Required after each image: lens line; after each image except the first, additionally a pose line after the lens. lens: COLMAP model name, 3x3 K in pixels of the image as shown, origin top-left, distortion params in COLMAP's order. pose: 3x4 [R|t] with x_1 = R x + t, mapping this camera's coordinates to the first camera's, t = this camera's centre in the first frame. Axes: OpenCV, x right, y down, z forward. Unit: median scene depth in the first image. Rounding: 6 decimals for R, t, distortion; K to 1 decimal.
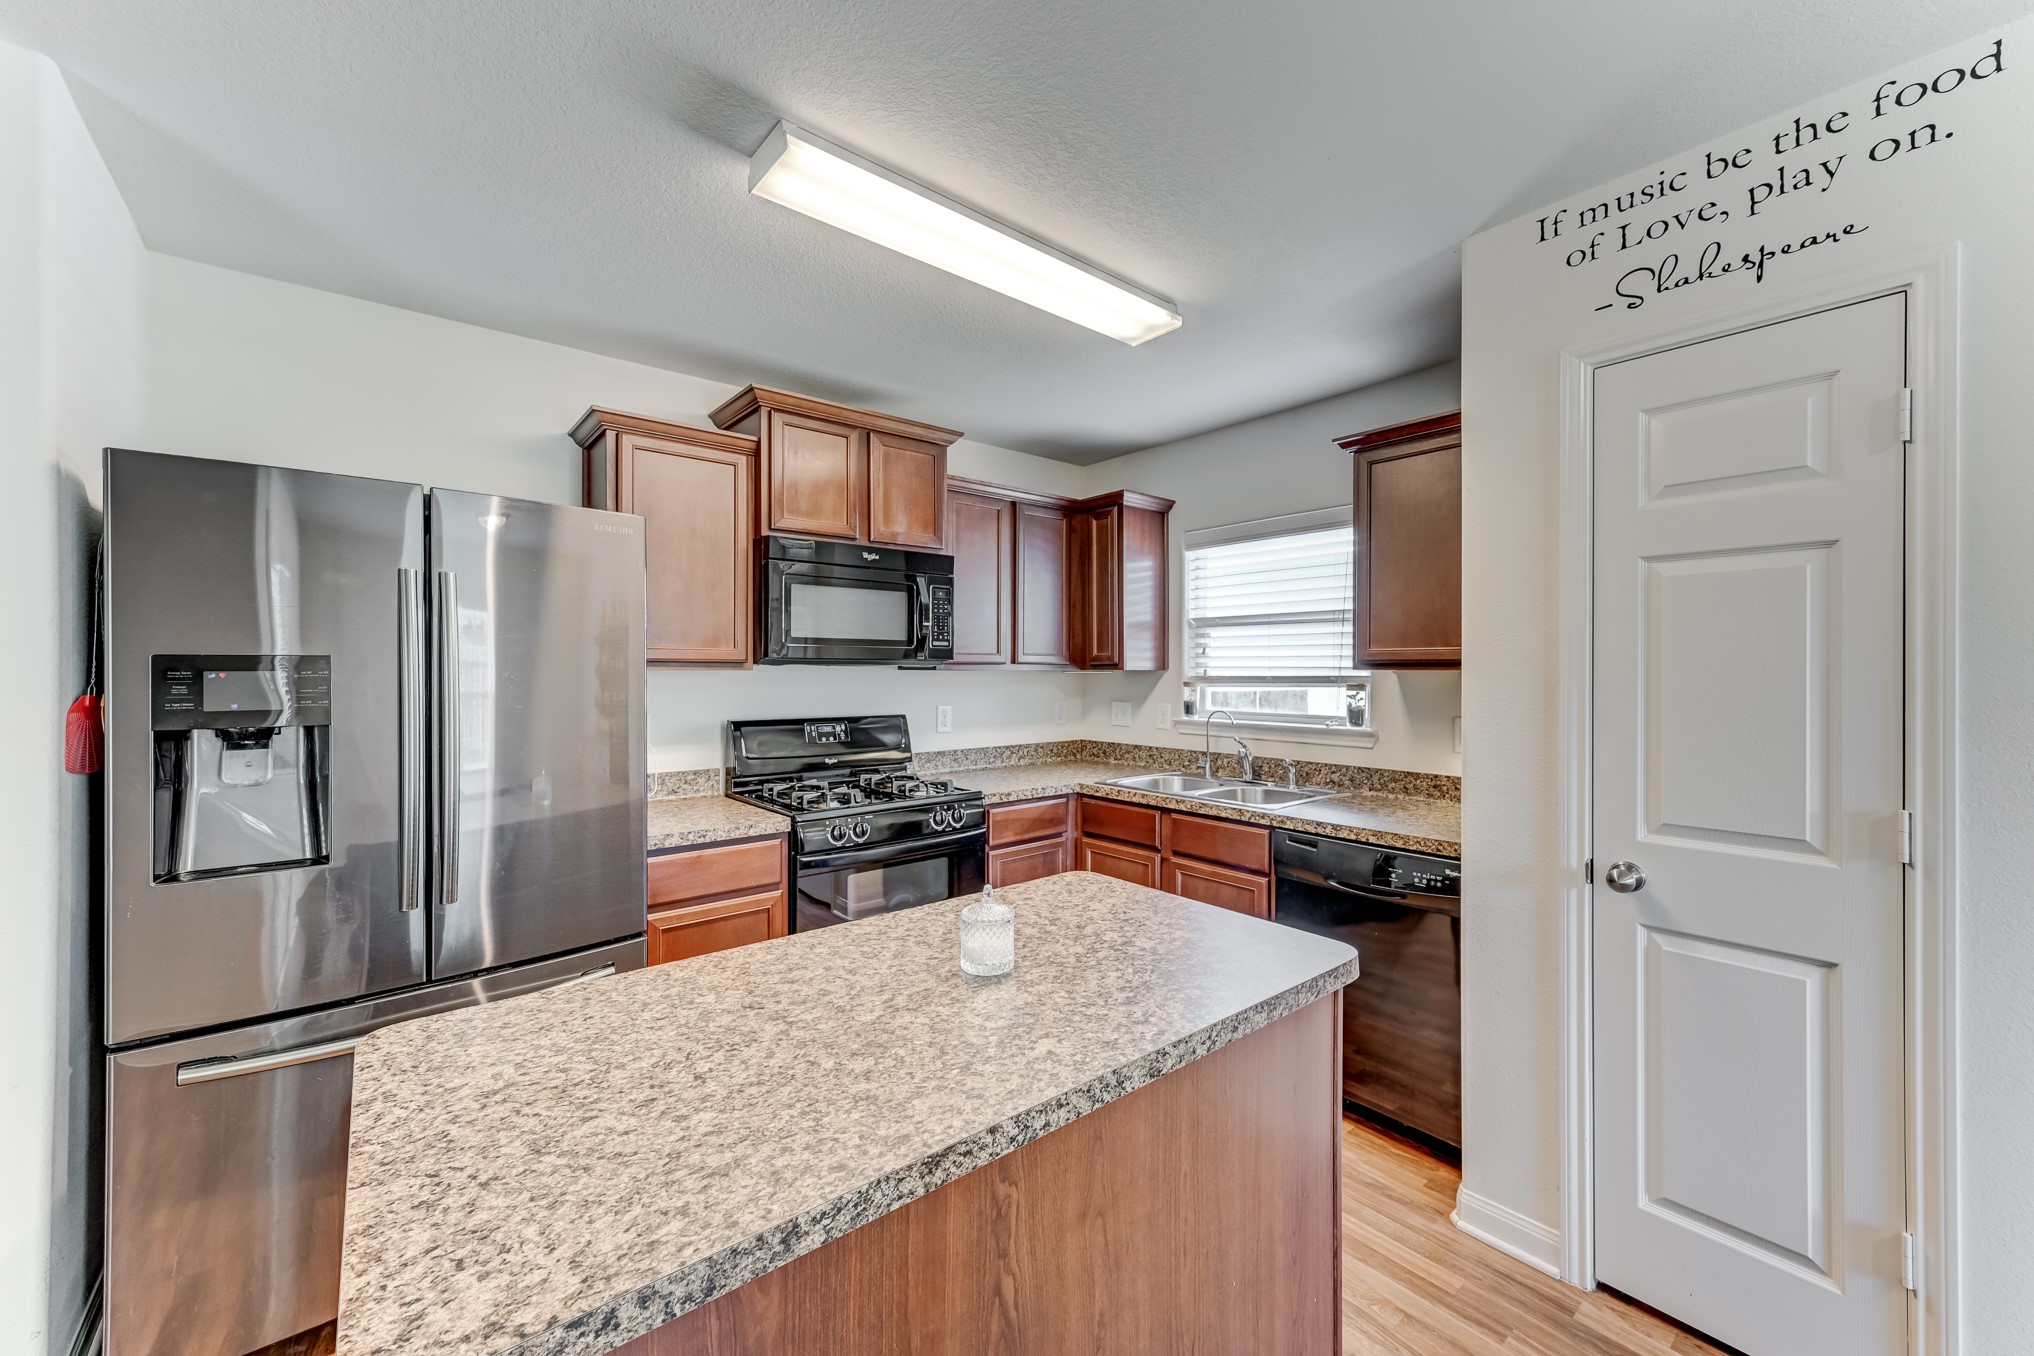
lens RADIAL K [[783.7, 0, 1014.7], [0, 783.7, 674.6], [0, 0, 1]] dist [0.009627, 0.000269]
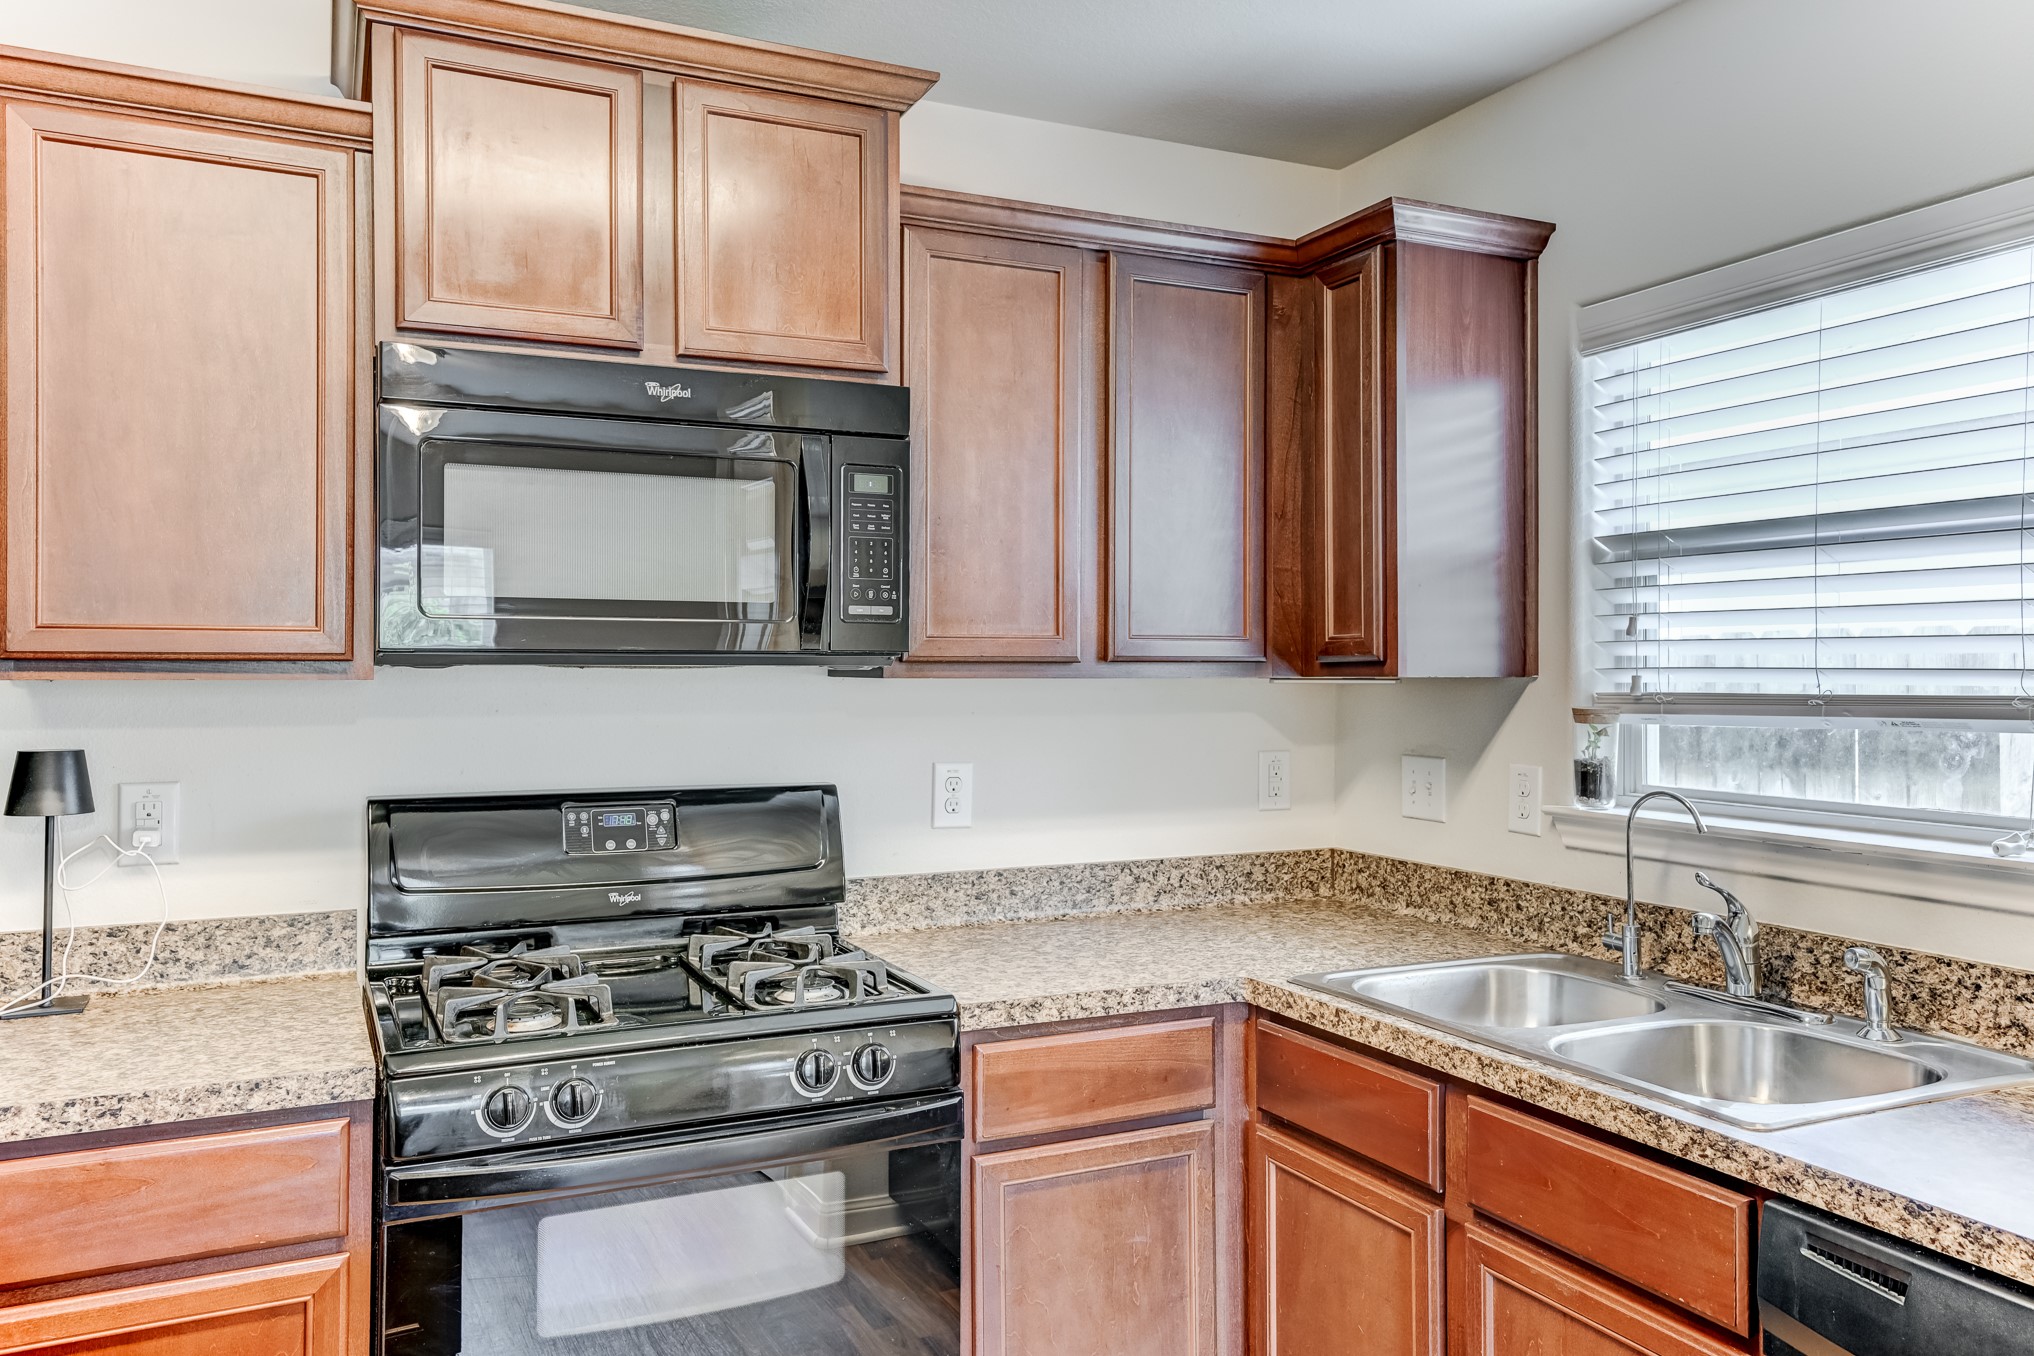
lens RADIAL K [[1490.2, 0, 1015.7], [0, 1490.2, 662.6], [0, 0, 1]] dist [0.035898, 0.003334]
pose [[0.966835, -0.001825, -0.255395, 0.192175], [-0.000931, 0.999943, -0.010668, -0.006464], [0.255400, 0.010552, 0.966778, 0.337751]]
